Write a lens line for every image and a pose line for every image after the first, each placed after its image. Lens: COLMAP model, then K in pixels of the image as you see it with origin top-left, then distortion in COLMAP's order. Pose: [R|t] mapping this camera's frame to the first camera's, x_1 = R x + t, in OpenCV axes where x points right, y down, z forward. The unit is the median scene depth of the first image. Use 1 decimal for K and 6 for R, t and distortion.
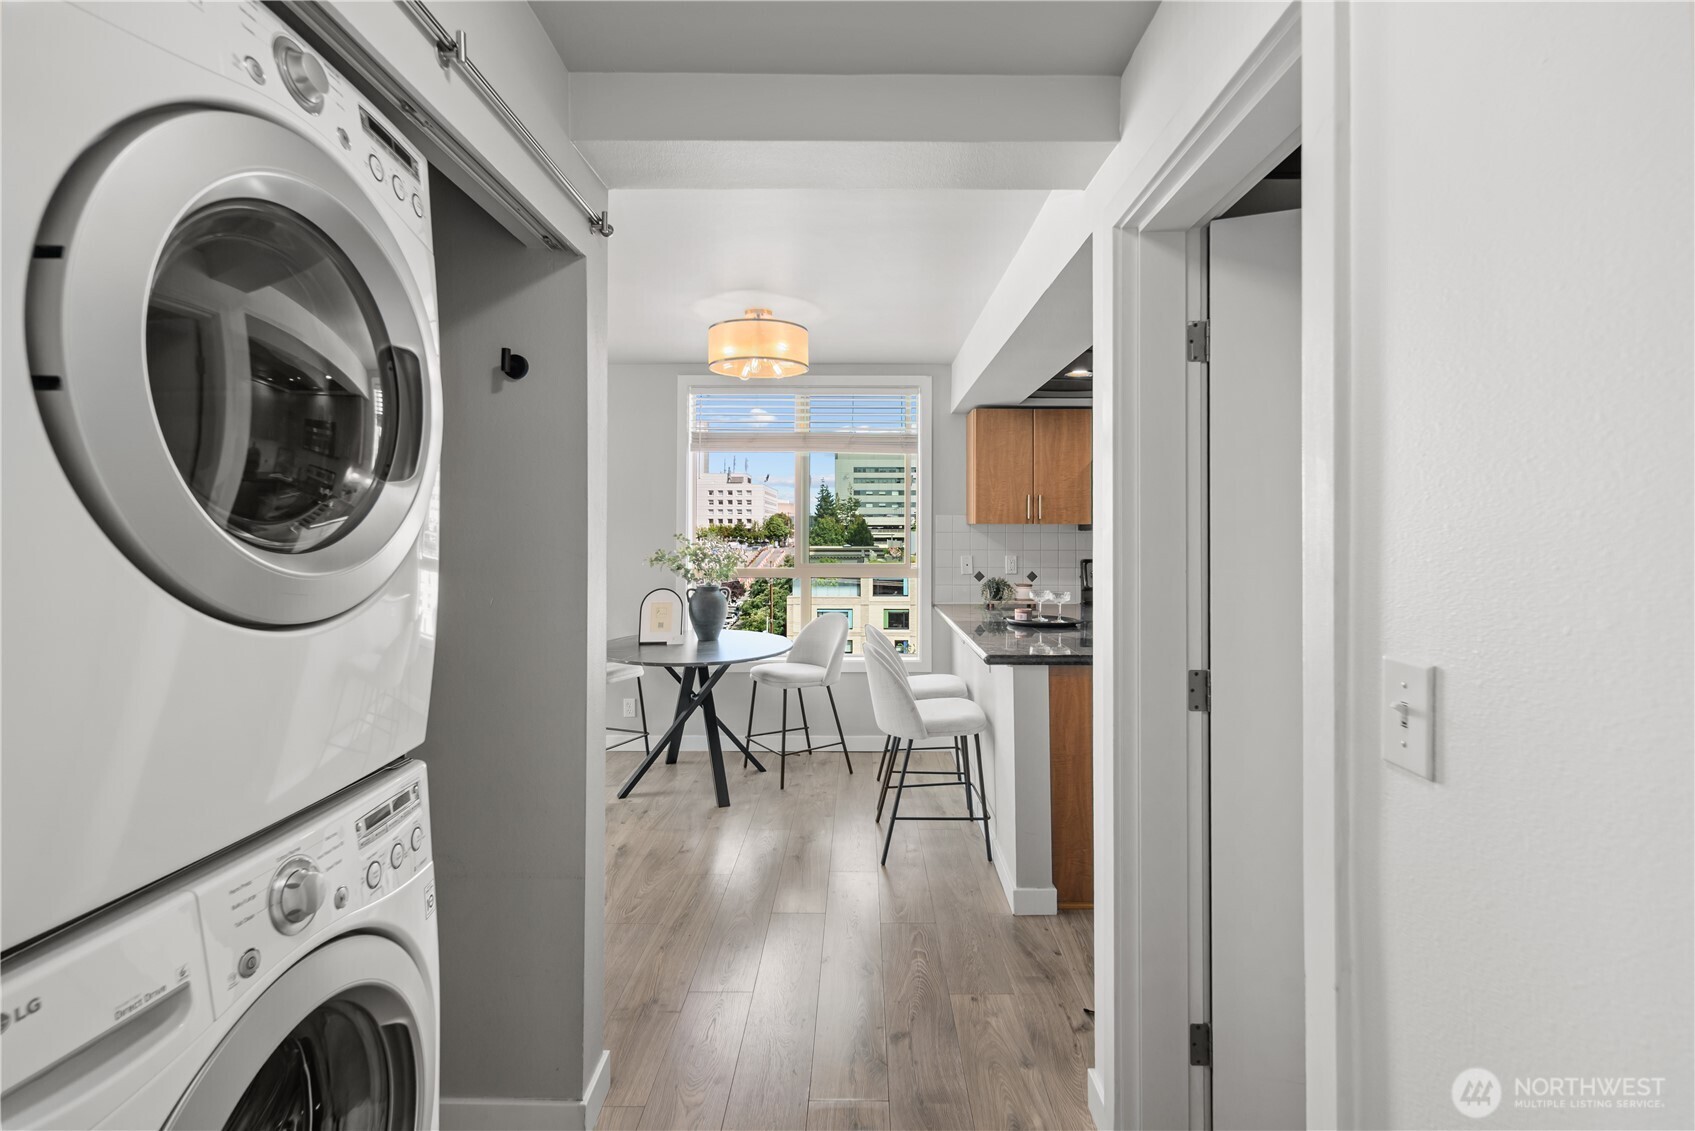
lens RADIAL K [[752.6, 0, 866.4], [0, 752.6, 532.7], [0, 0, 1]] dist [-0.015423, -0.000587]
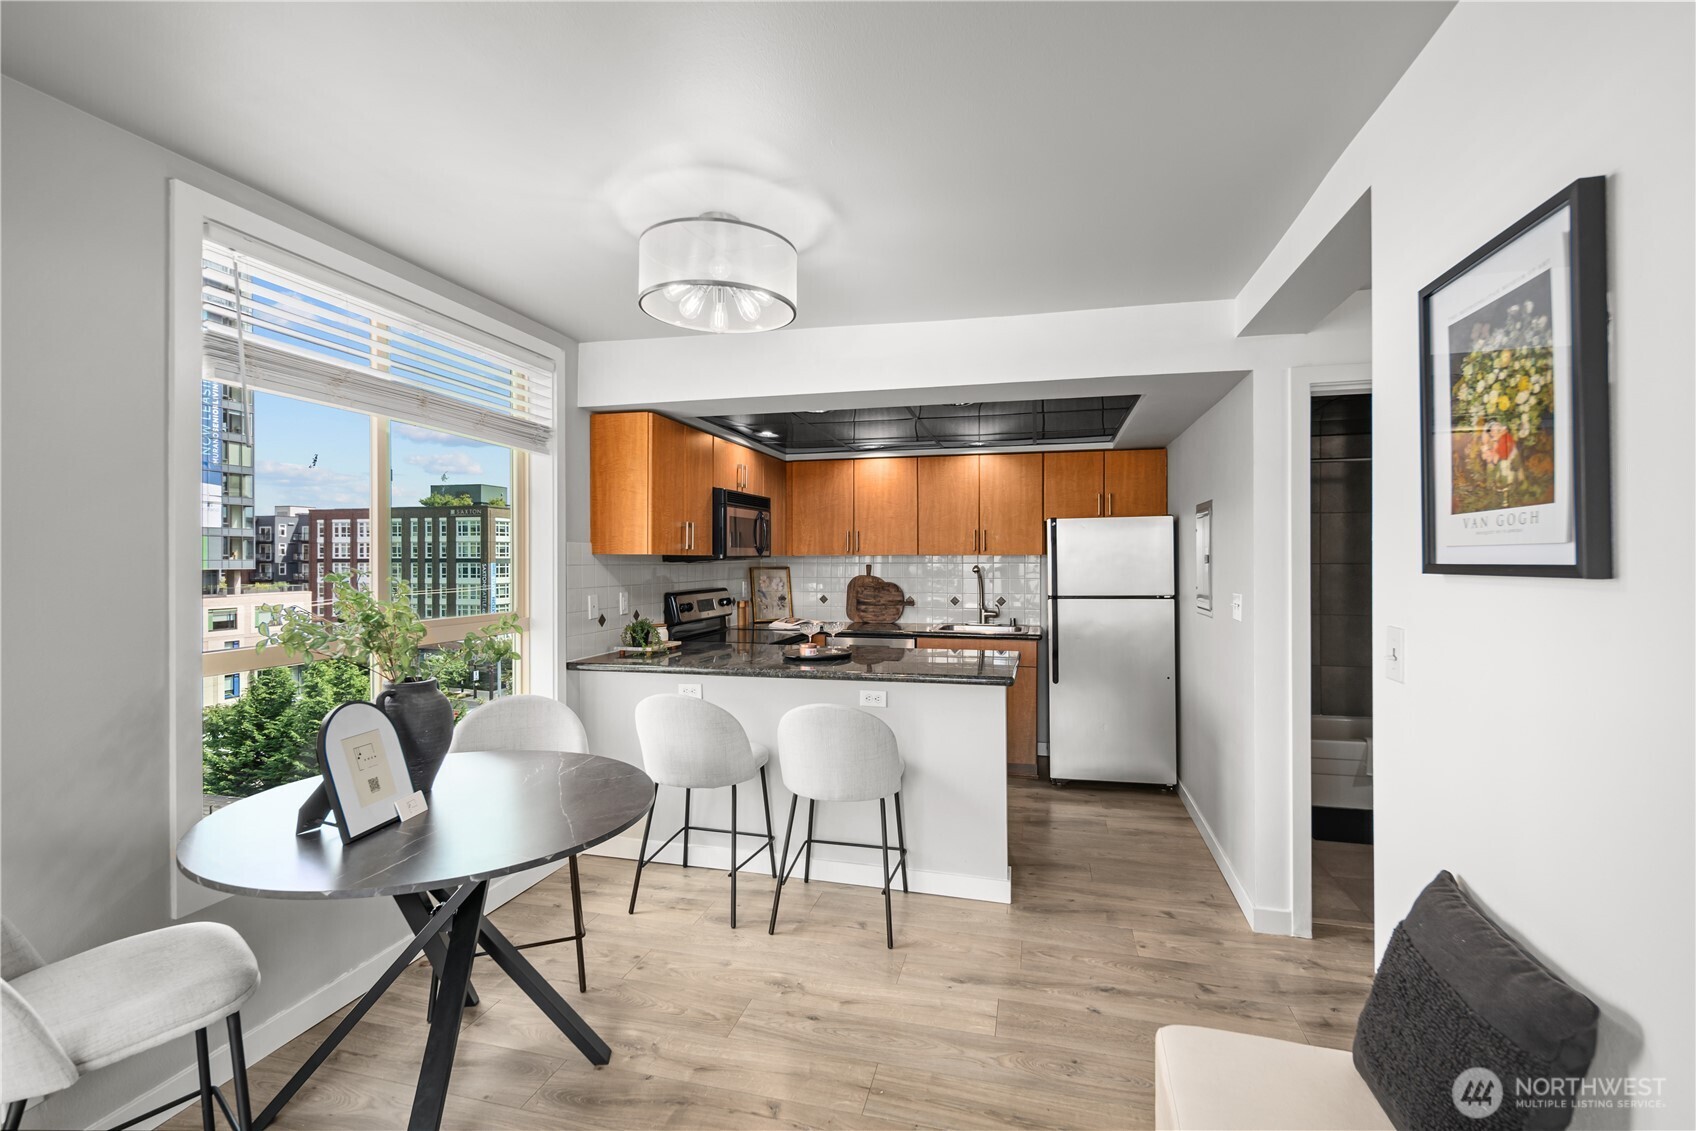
lens RADIAL K [[749.7, 0, 862.6], [0, 749.7, 560.2], [0, 0, 1]] dist [0.004089, -0.001622]
pose [[0.243022, -0.003261, 0.970015, -0.599282], [0.004175, 0.999989, 0.002315, -0.006684], [-0.970012, 0.003487, 0.243033, 0.592178]]
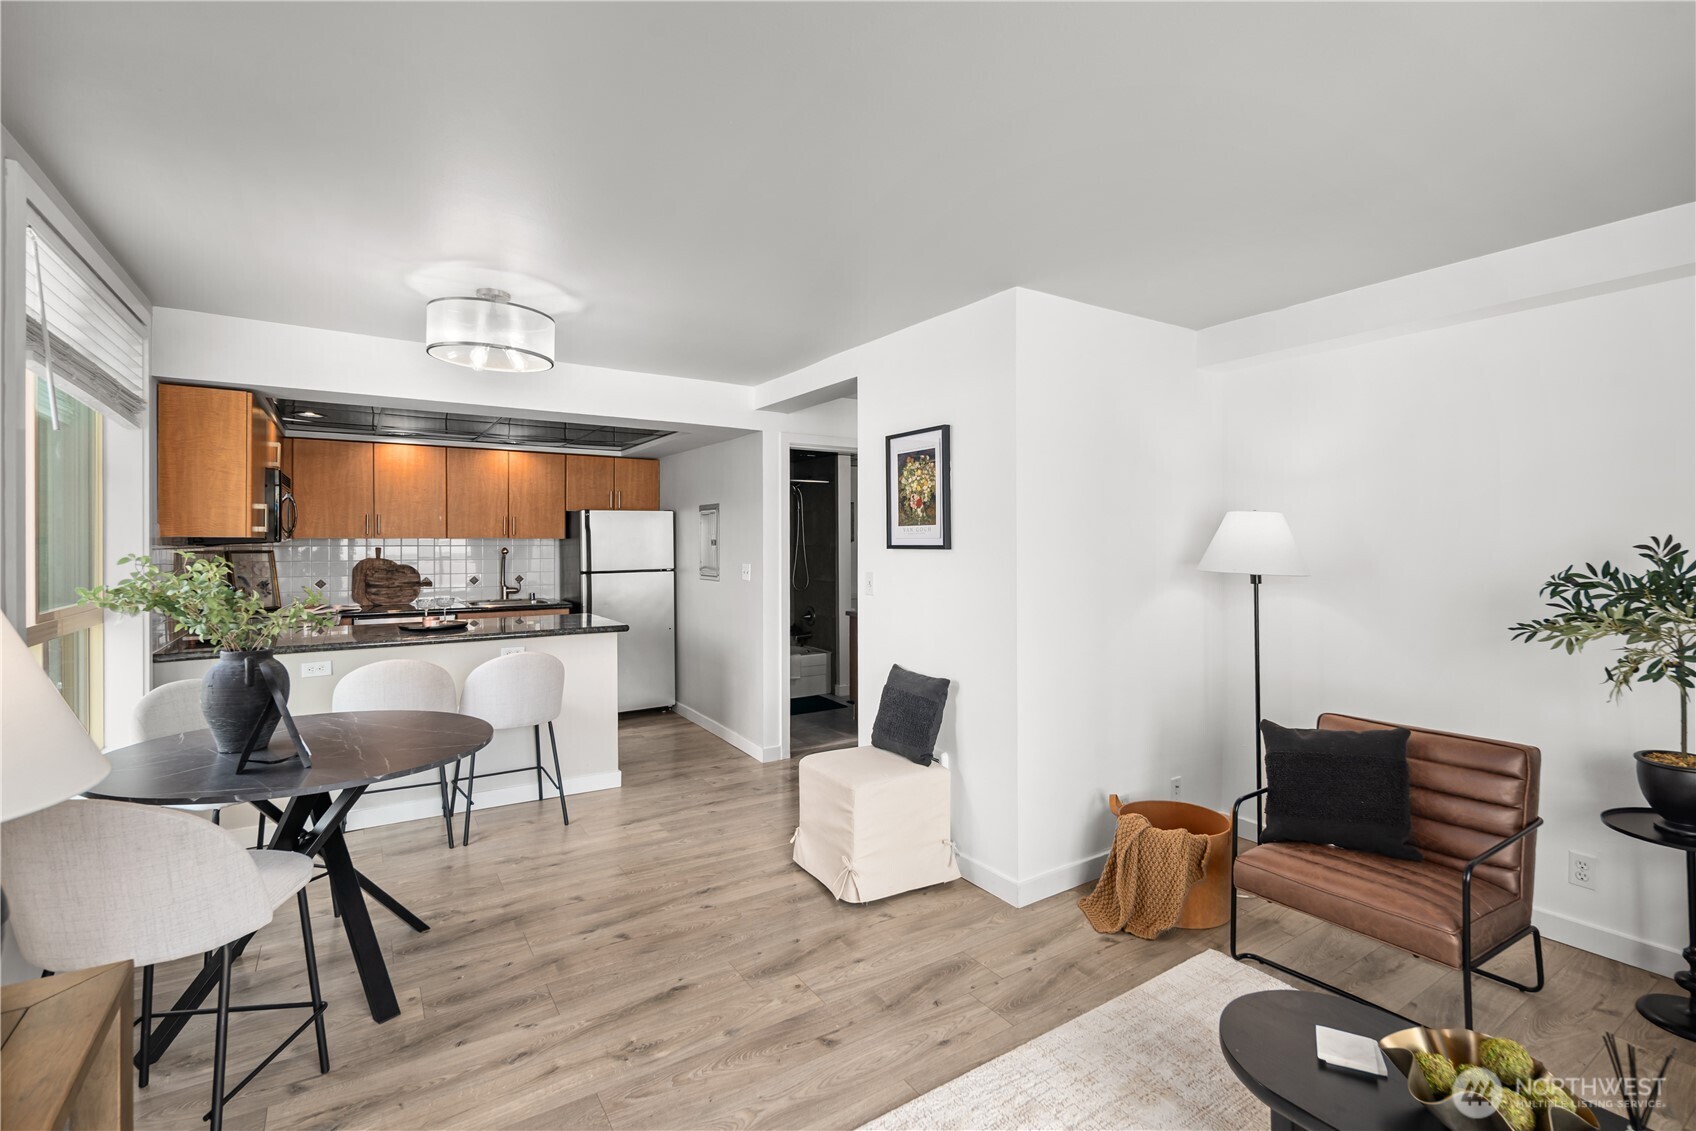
lens RADIAL K [[749.7, 0, 865.5], [0, 749.7, 541.5], [0, 0, 1]] dist [0.004089, -0.001622]
pose [[-0.549959, -0.002206, 0.835188, -0.896993], [0.000150, 0.999996, 0.002740, -0.009556], [-0.835191, 0.001633, -0.549957, 0.908610]]
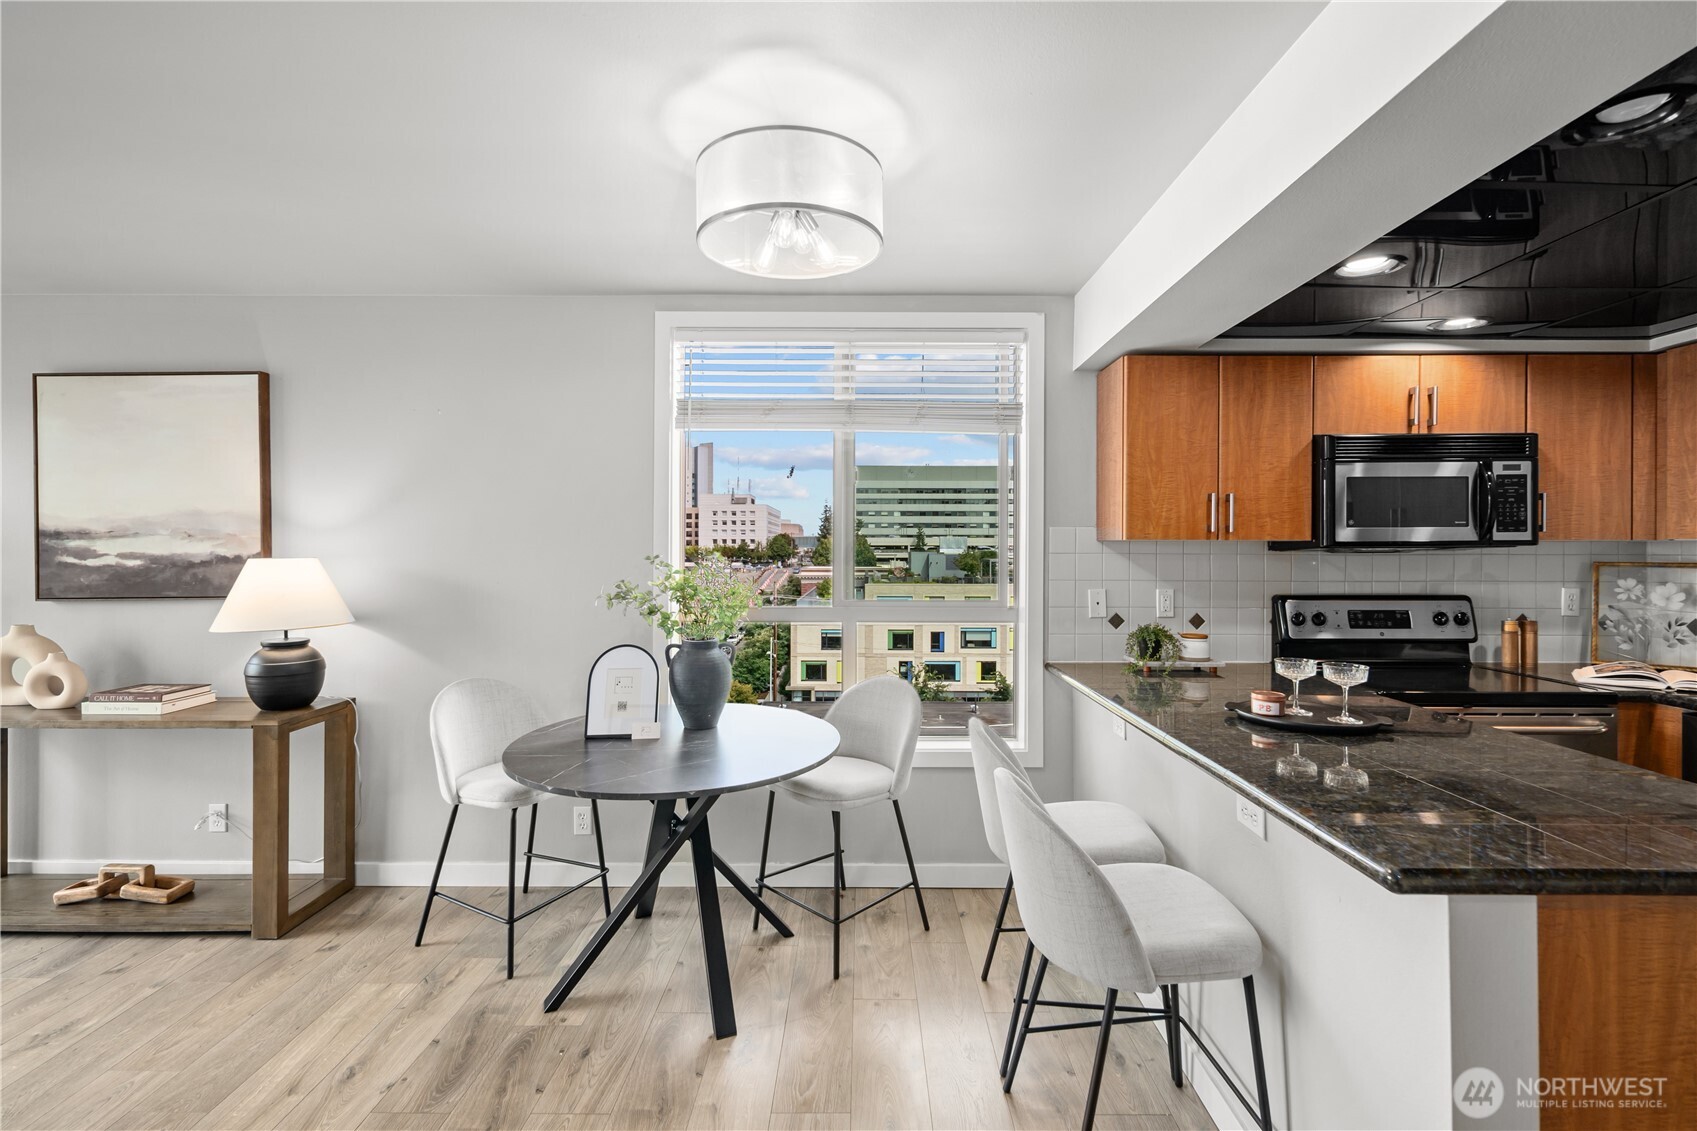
lens RADIAL K [[750.2, 0, 857.9], [0, 750.2, 552.0], [0, 0, 1]] dist [0.004089, -0.001622]
pose [[0.999881, 0.000439, -0.015410, -0.070330], [-0.000458, 0.999999, -0.001213, -0.000941], [0.015409, 0.001220, 0.999881, 0.377254]]
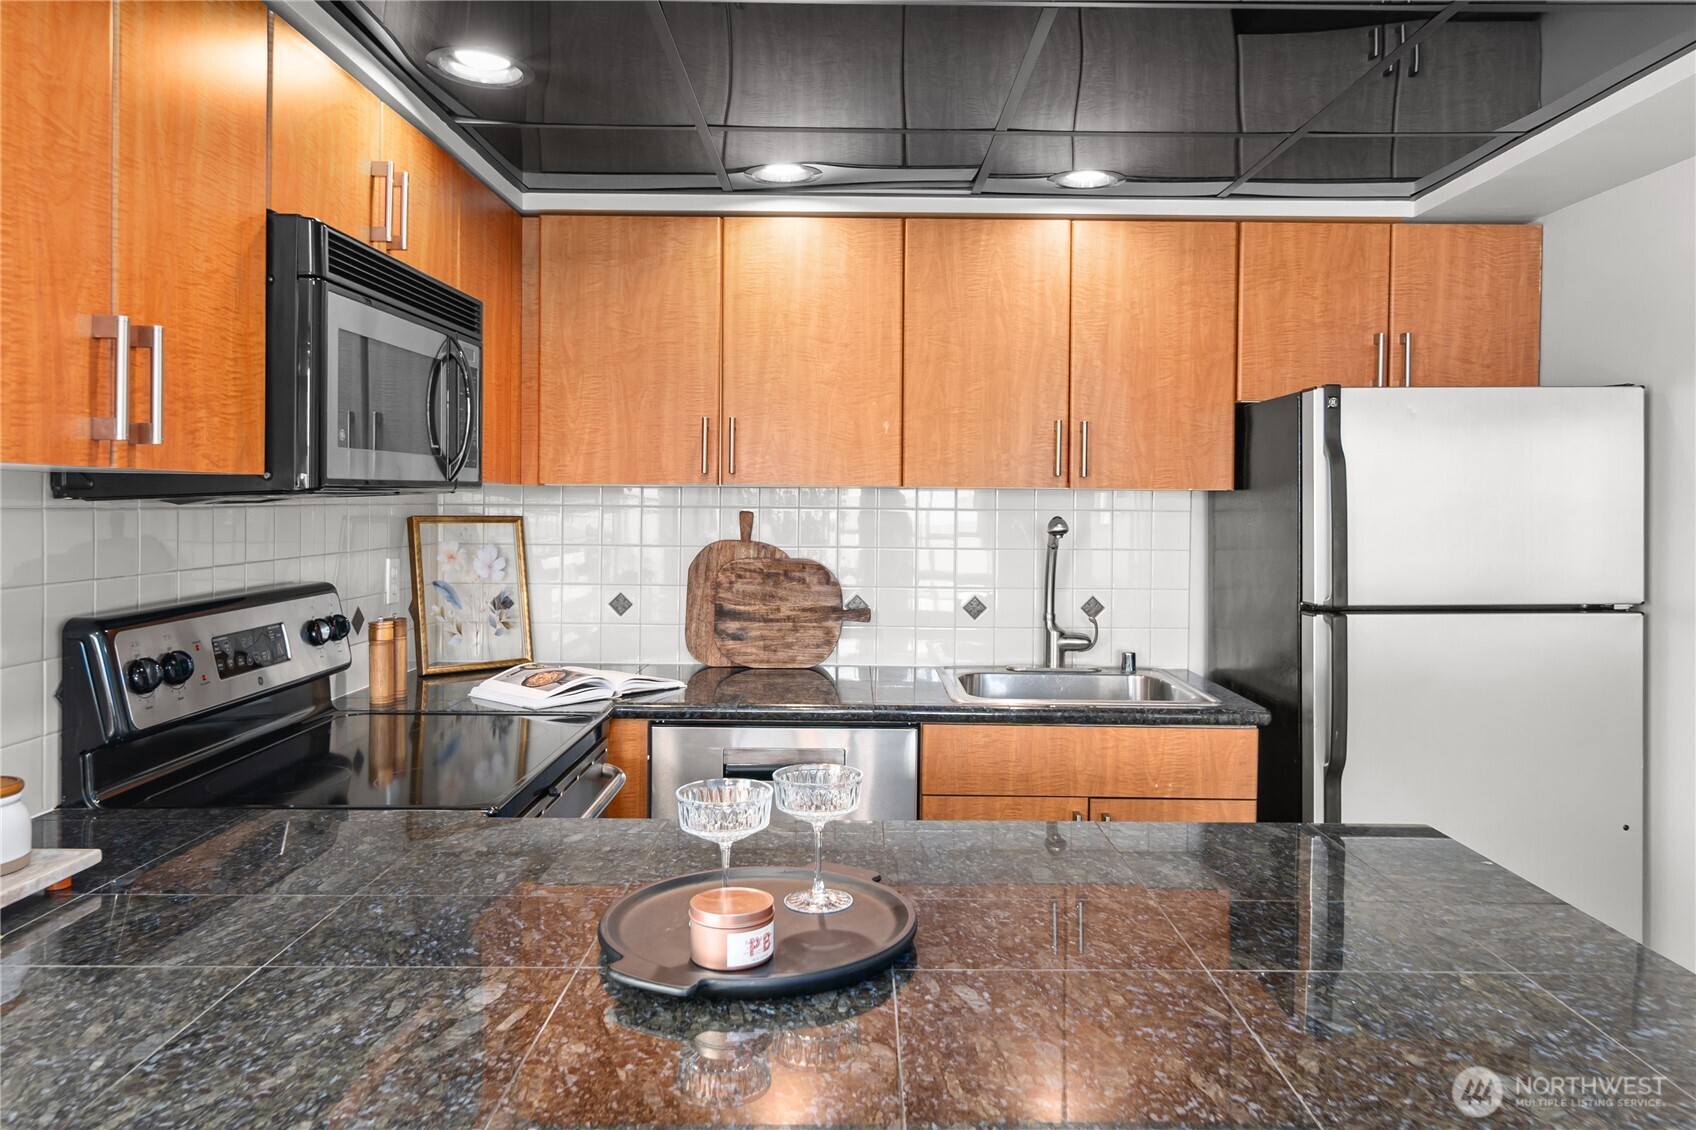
lens RADIAL K [[1143.1, 0, 866.7], [0, 1143.1, 514.7], [0, 0, 1]] dist [0.001291, -0.005969]
pose [[0.002217, -0.014181, 0.999897, -0.078557], [-0.005812, 0.999882, 0.014194, -0.004854], [-0.999981, -0.005843, 0.002134, 0.818219]]
